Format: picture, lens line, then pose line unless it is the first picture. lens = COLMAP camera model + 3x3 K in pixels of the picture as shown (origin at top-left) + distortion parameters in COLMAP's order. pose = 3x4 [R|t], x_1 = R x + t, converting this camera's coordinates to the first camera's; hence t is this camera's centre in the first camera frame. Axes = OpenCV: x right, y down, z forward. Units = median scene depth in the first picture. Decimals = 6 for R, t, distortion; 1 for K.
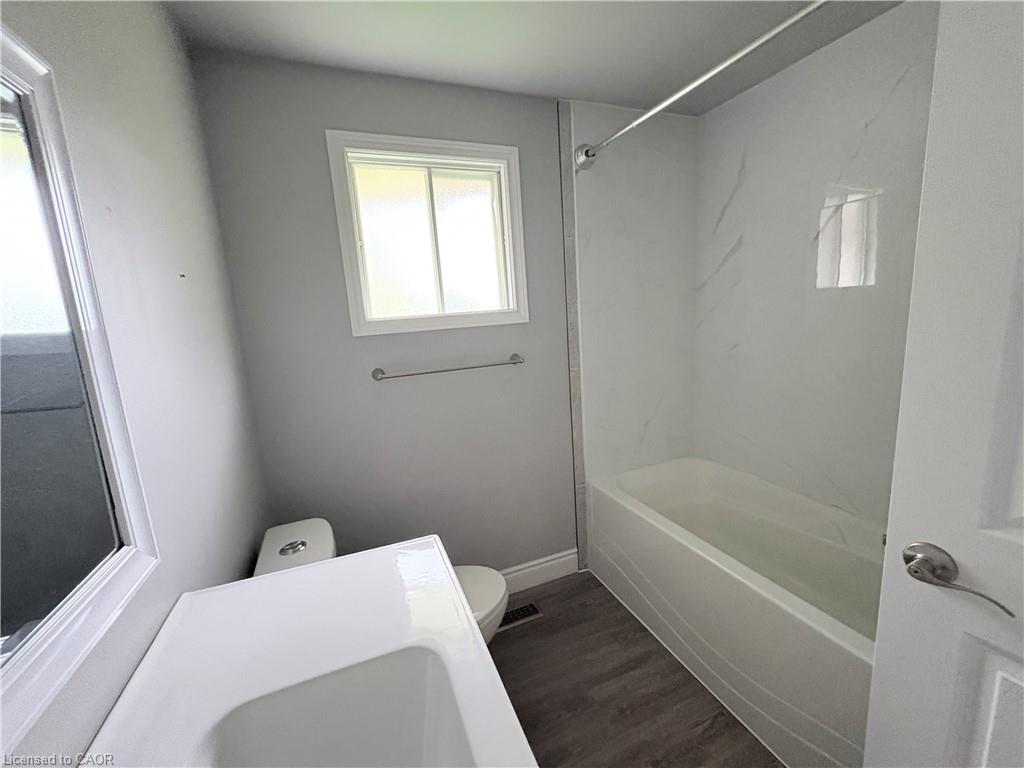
lens RADIAL K [[407.8, 0, 512.0], [0, 407.8, 384.0], [0, 0, 1]] dist [0.001214, -0.000021]
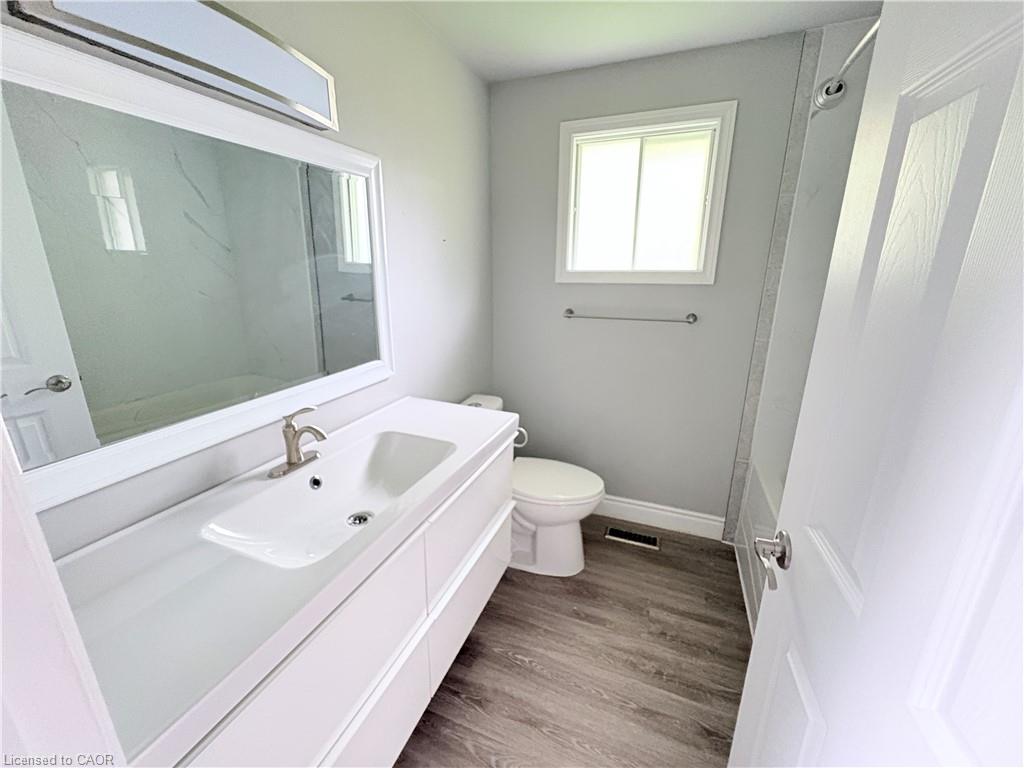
lens RADIAL K [[407.8, 0, 512.0], [0, 407.8, 384.0], [0, 0, 1]] dist [0.001214, -0.000021]
pose [[0.722392, 0.255867, -0.642403, 0.414982], [-0.169444, 0.966198, 0.194292, -0.026034], [0.670402, -0.031504, 0.741329, -0.098690]]
